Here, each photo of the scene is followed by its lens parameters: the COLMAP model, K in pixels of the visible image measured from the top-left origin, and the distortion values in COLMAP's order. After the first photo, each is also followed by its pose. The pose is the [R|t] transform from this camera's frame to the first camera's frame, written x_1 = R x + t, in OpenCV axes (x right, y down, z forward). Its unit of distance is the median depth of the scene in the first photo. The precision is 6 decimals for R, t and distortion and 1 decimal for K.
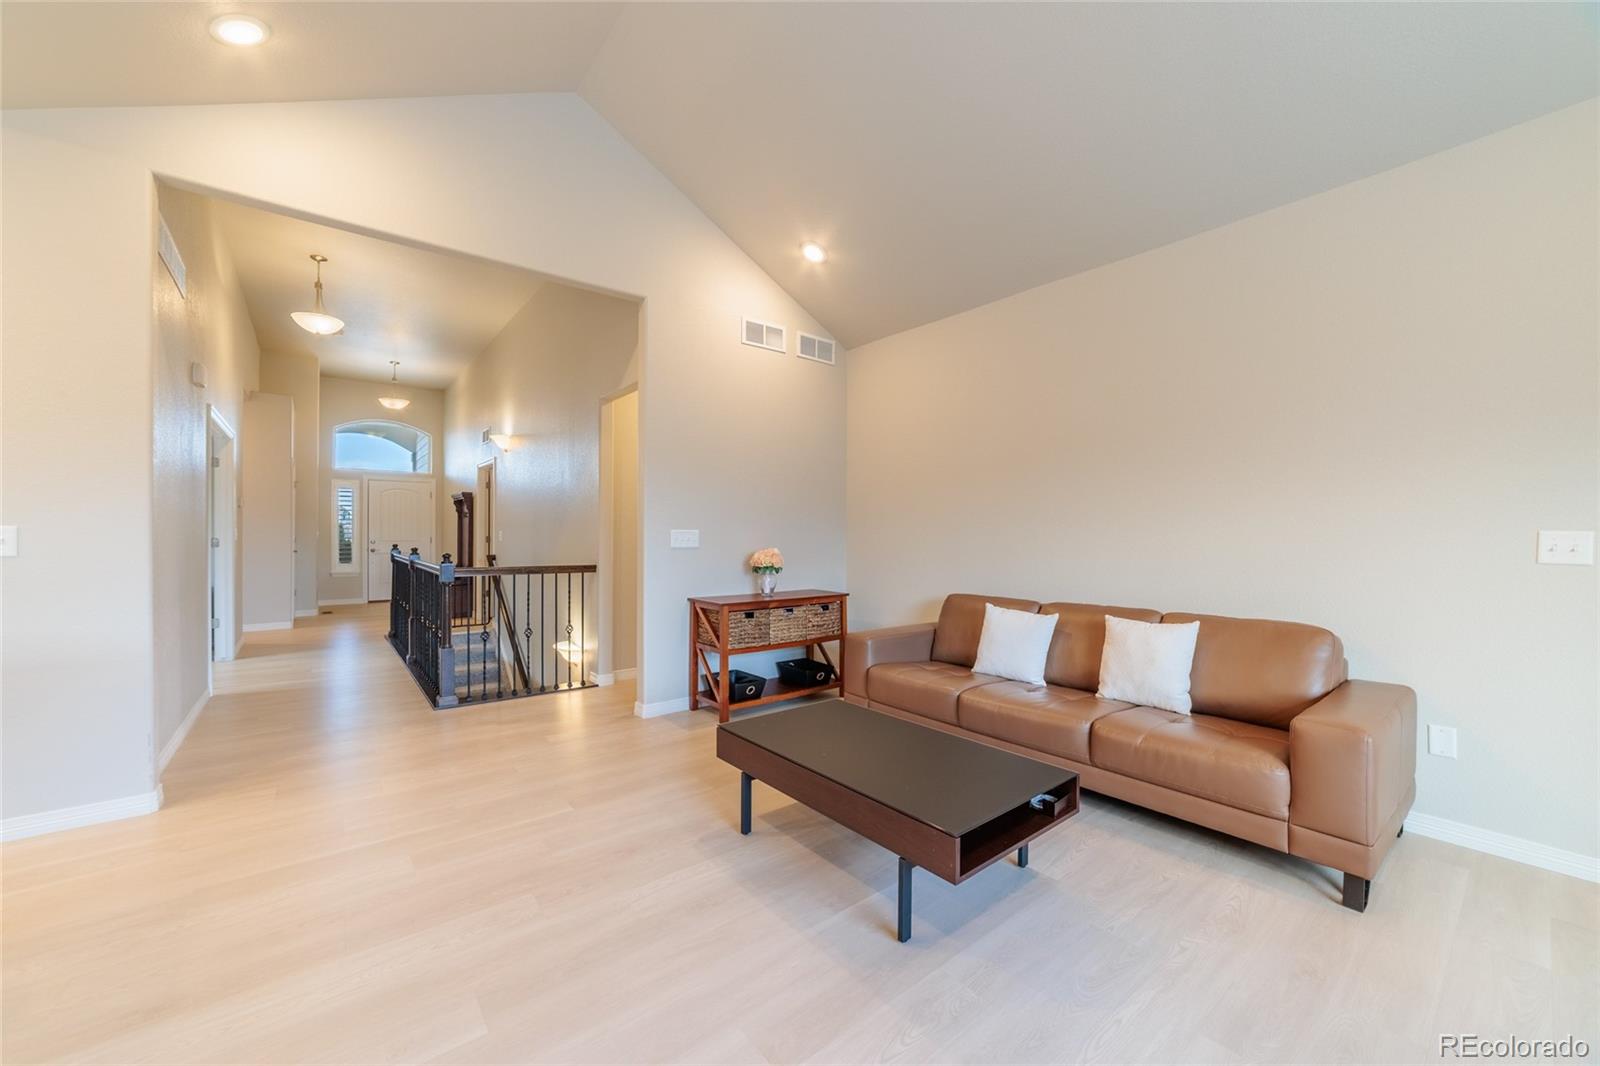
lens RADIAL K [[609.9, 0, 803.6], [0, 609.9, 534.7], [0, 0, 1]] dist [-0.012138, 0.002996]
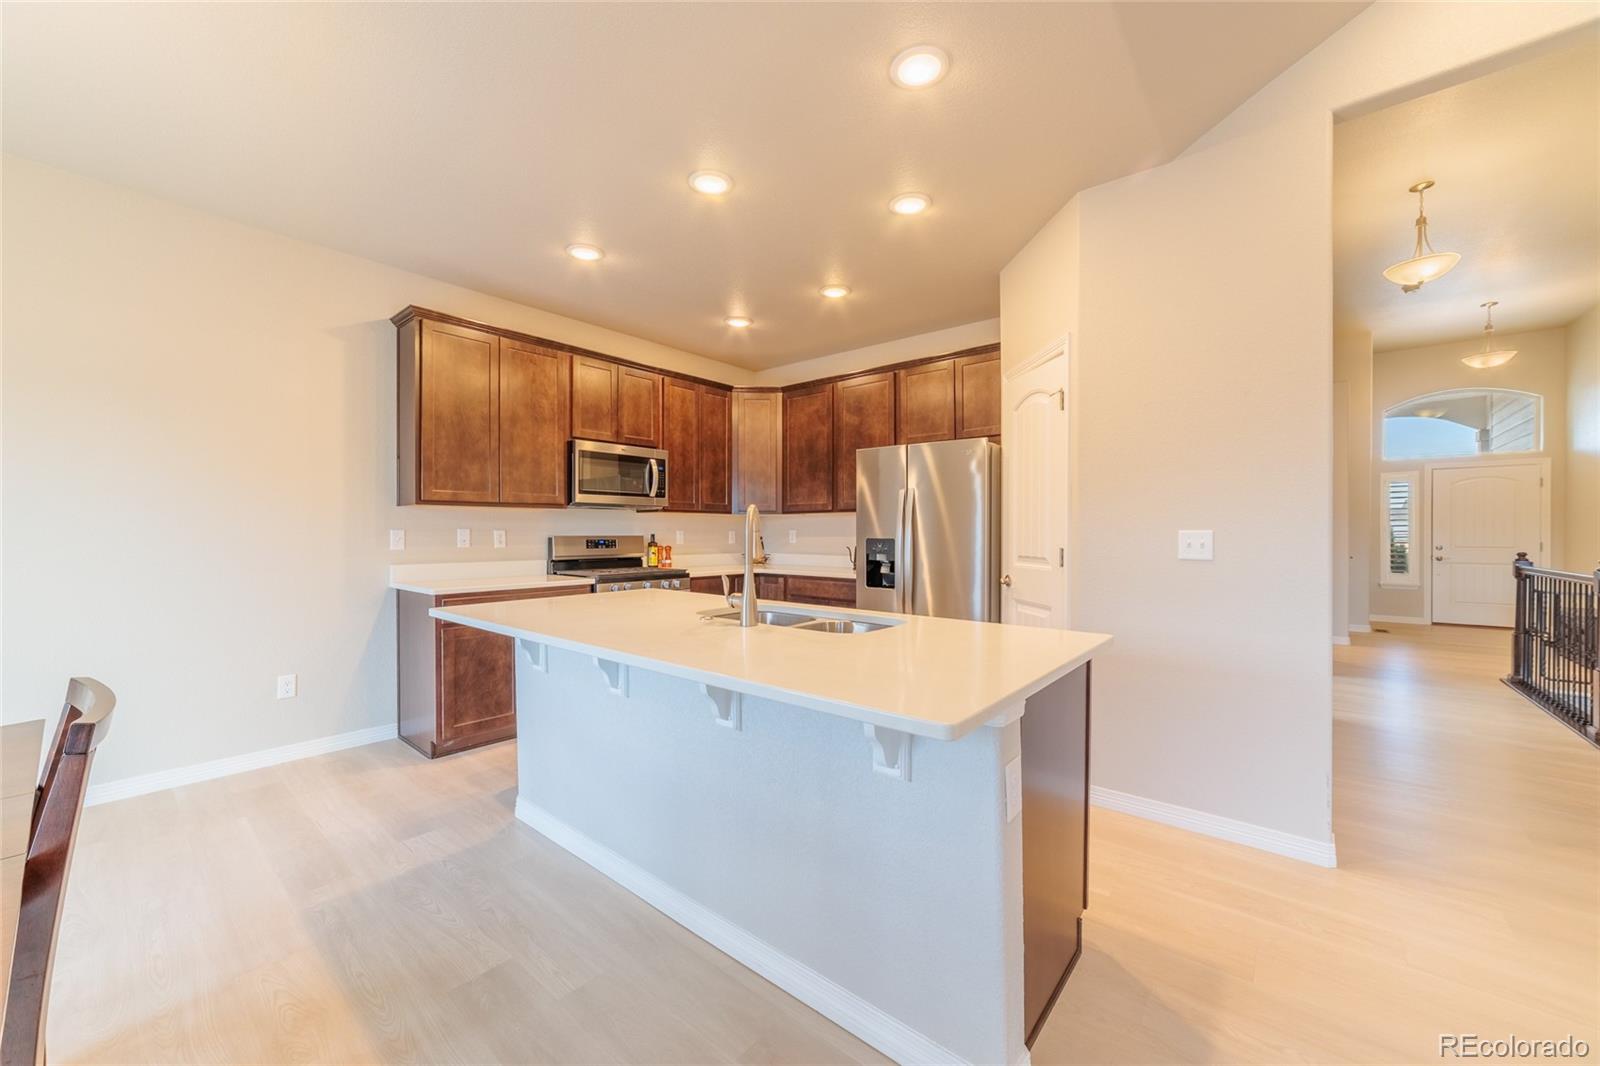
lens RADIAL K [[609.9, 0, 786.4], [0, 609.9, 533.8], [0, 0, 1]] dist [-0.012138, 0.002996]
pose [[0.188067, -0.003284, -0.982151, -0.188766], [-0.003485, 0.999986, -0.004011, -0.000070], [0.982150, 0.004177, 0.188053, 0.042792]]
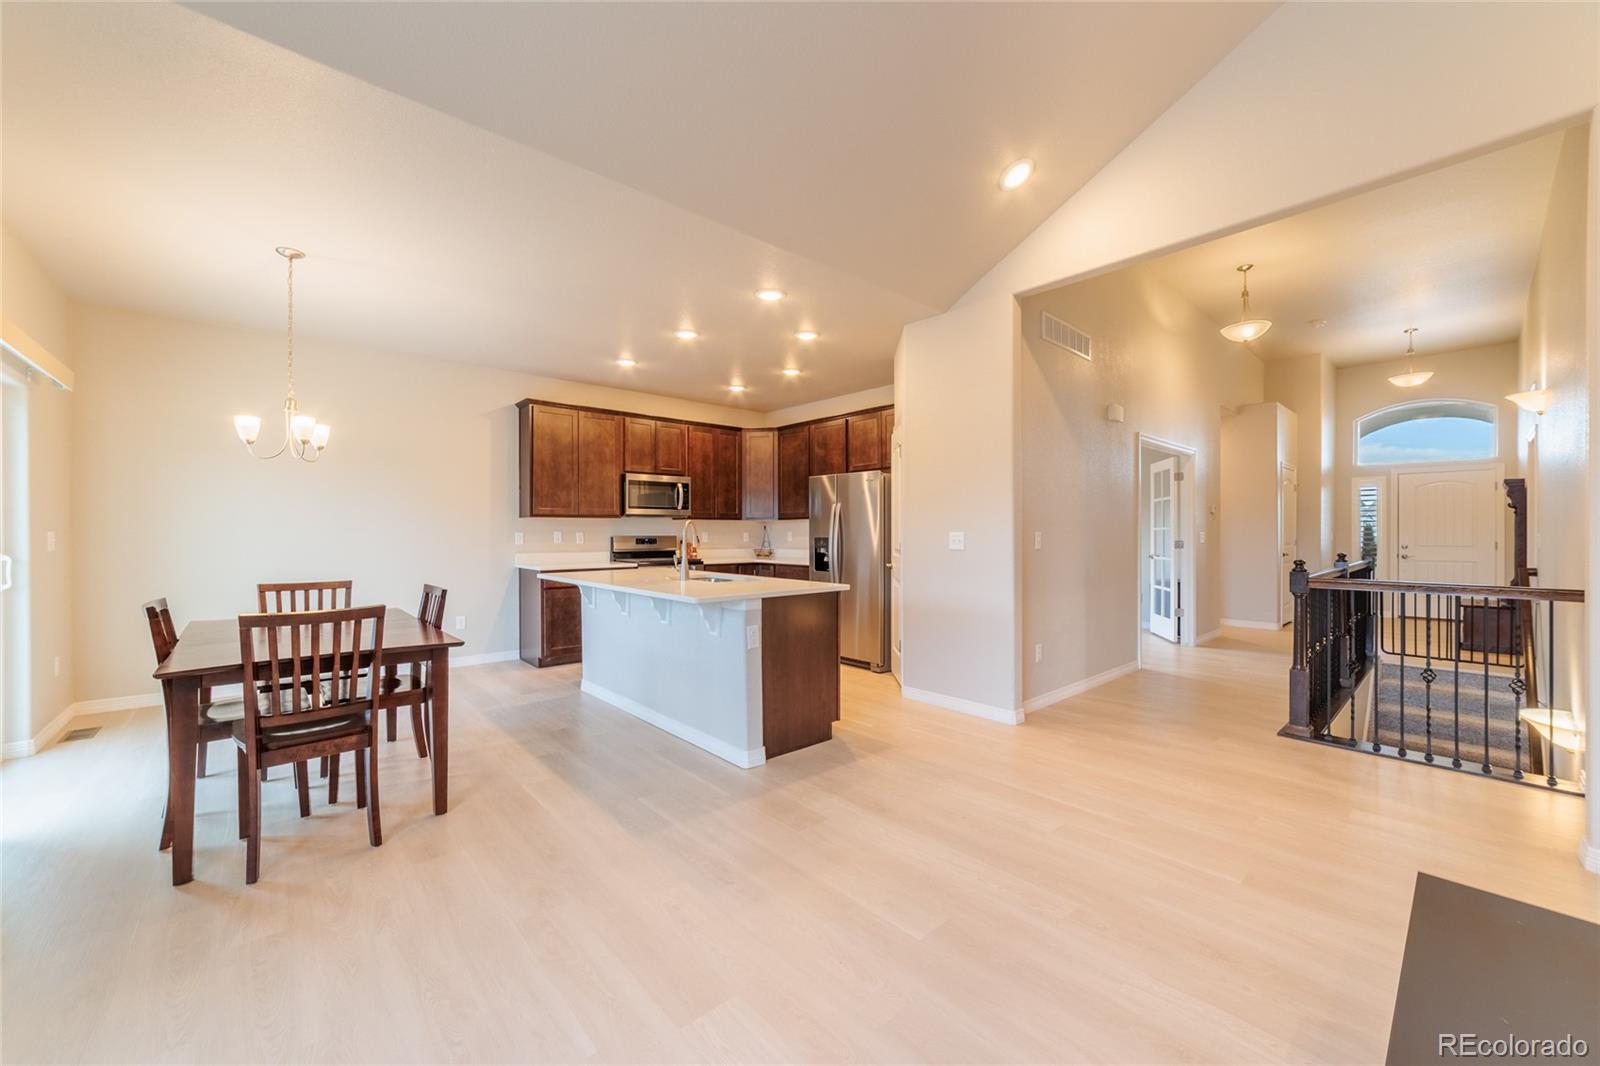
lens RADIAL K [[609.9, 0, 780.0], [0, 609.9, 534.2], [0, 0, 1]] dist [-0.012138, 0.002996]
pose [[0.035049, -0.003311, -0.999380, 0.190608], [-0.003299, 0.999989, -0.003428, -0.000006], [0.999380, 0.003417, 0.035037, 0.180115]]
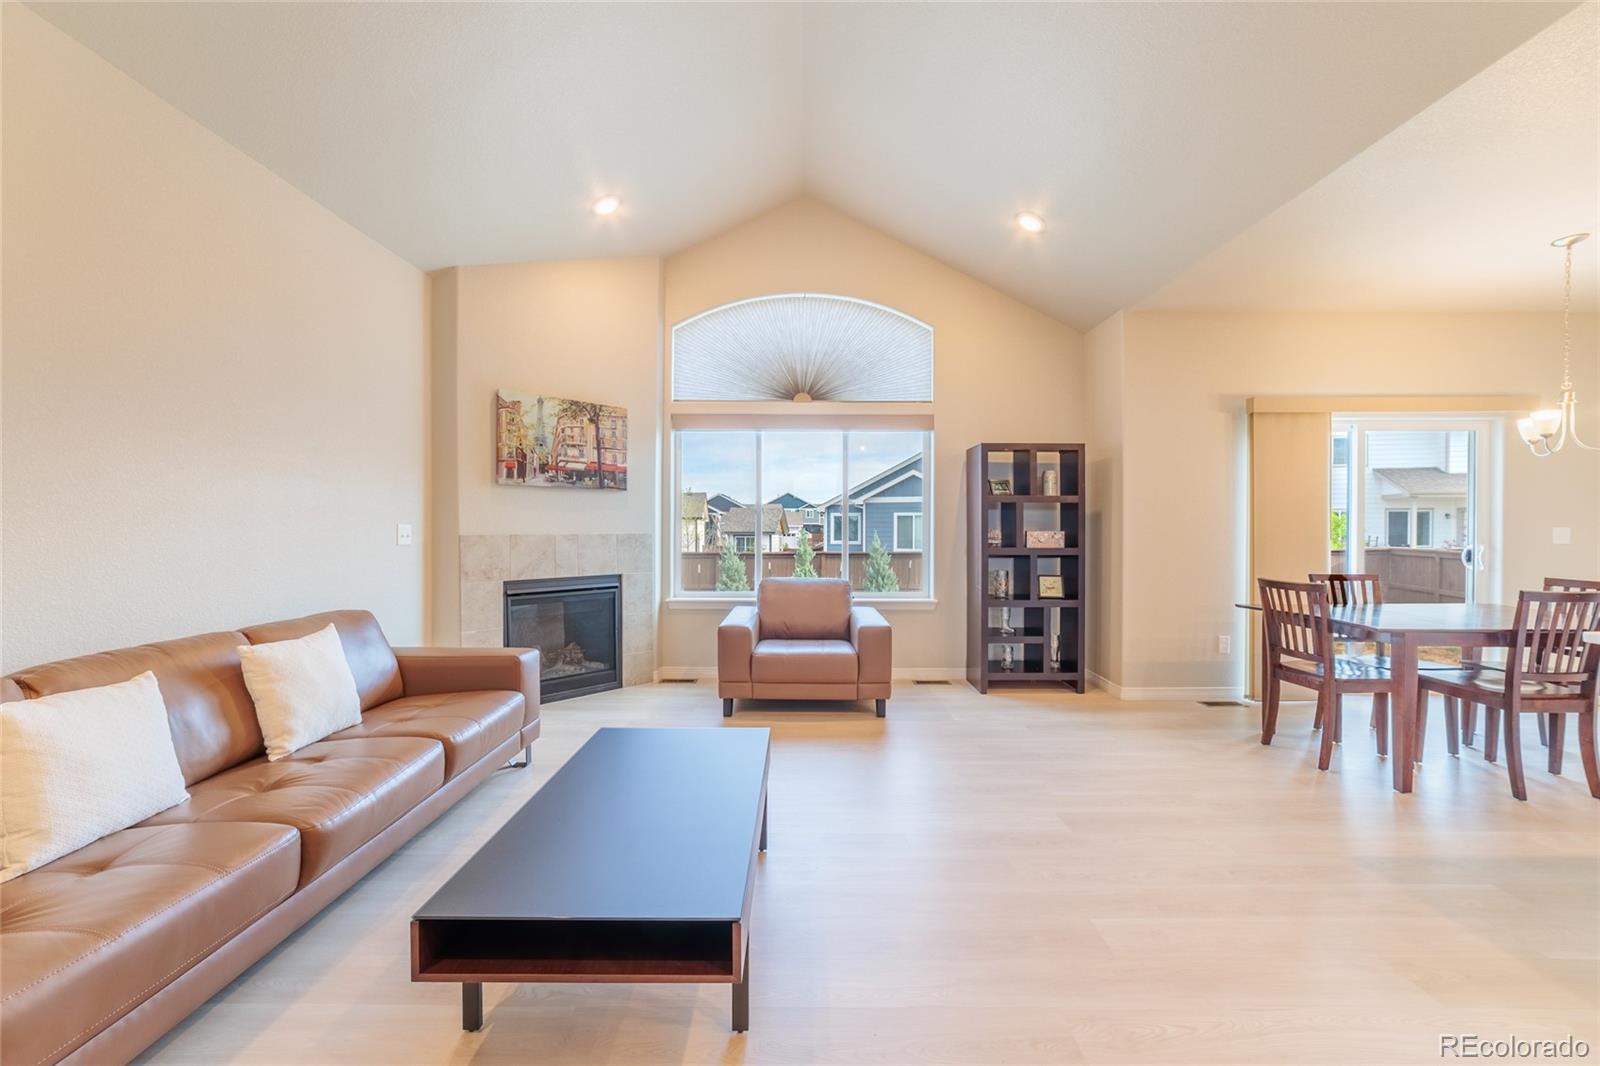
lens RADIAL K [[609.9, 0, 812.3], [0, 609.9, 533.0], [0, 0, 1]] dist [-0.012138, 0.002996]
pose [[-0.783414, -0.008281, 0.621445, -0.238267], [-0.001918, 0.999939, 0.010906, -0.001549], [-0.621498, 0.007352, -0.783382, 0.643717]]
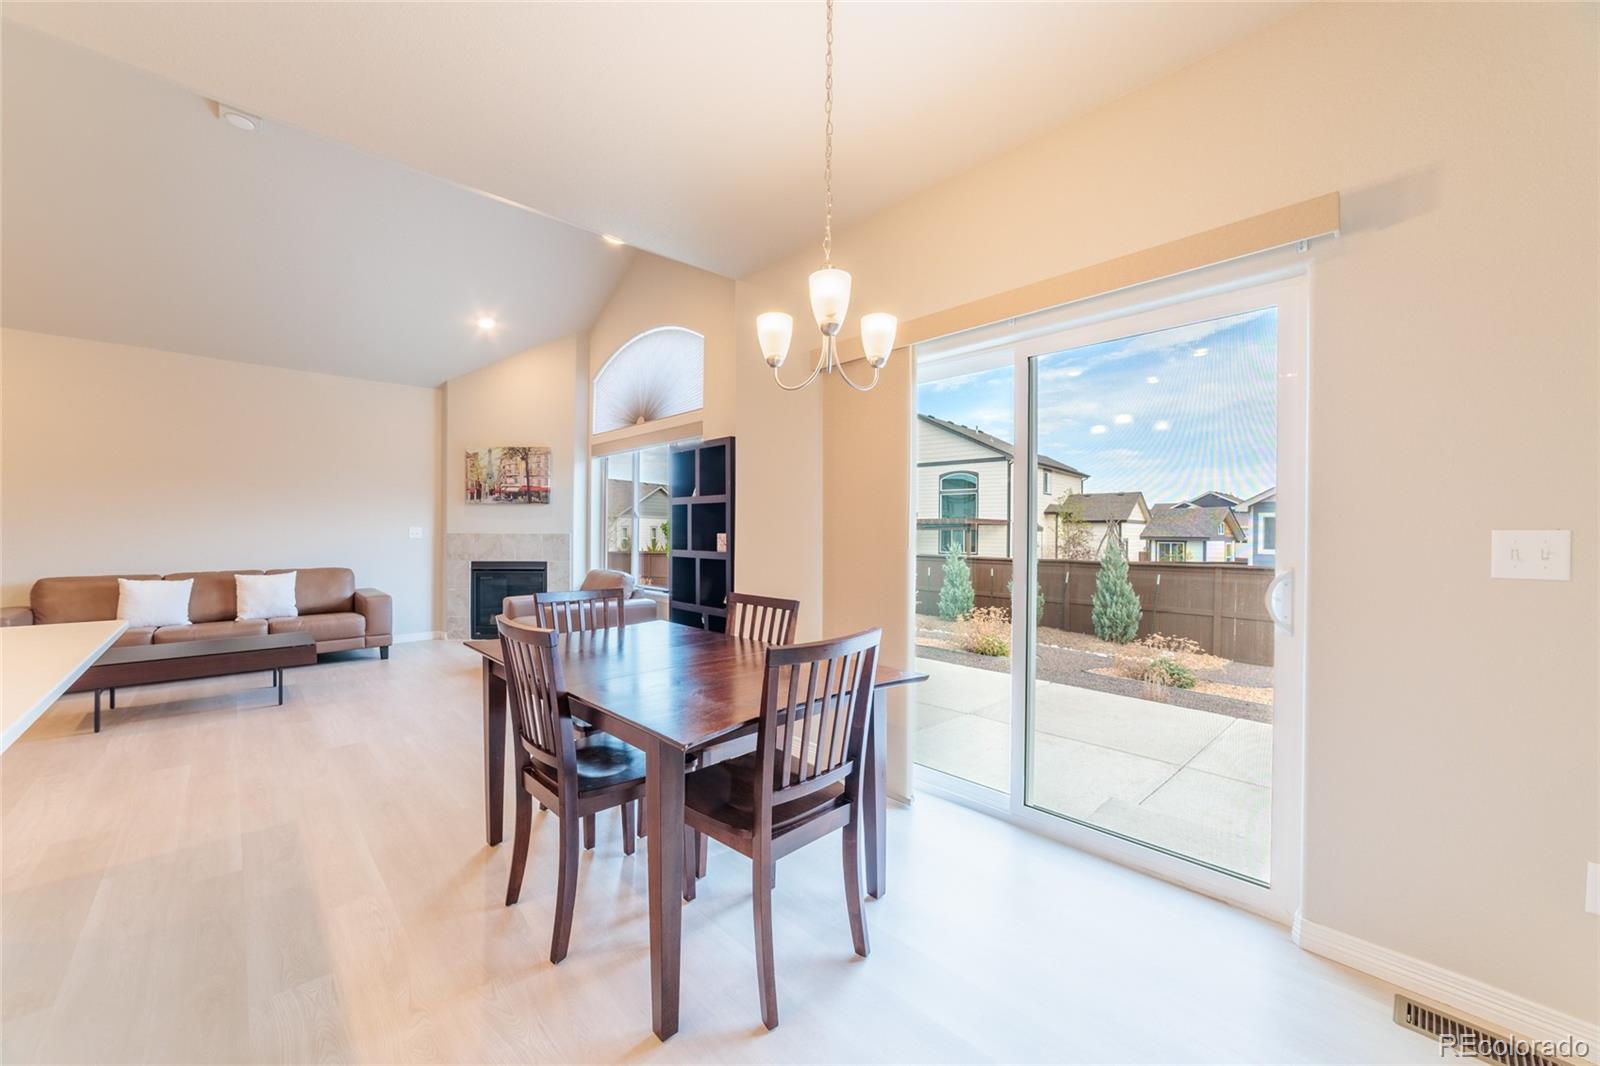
lens RADIAL K [[609.9, 0, 807.6], [0, 609.9, 534.5], [0, 0, 1]] dist [-0.012138, 0.002996]
pose [[-0.091543, -0.008294, 0.995767, -0.772688], [-0.002587, 0.999964, 0.008091, -0.000215], [-0.995798, -0.001835, -0.091561, -0.261822]]
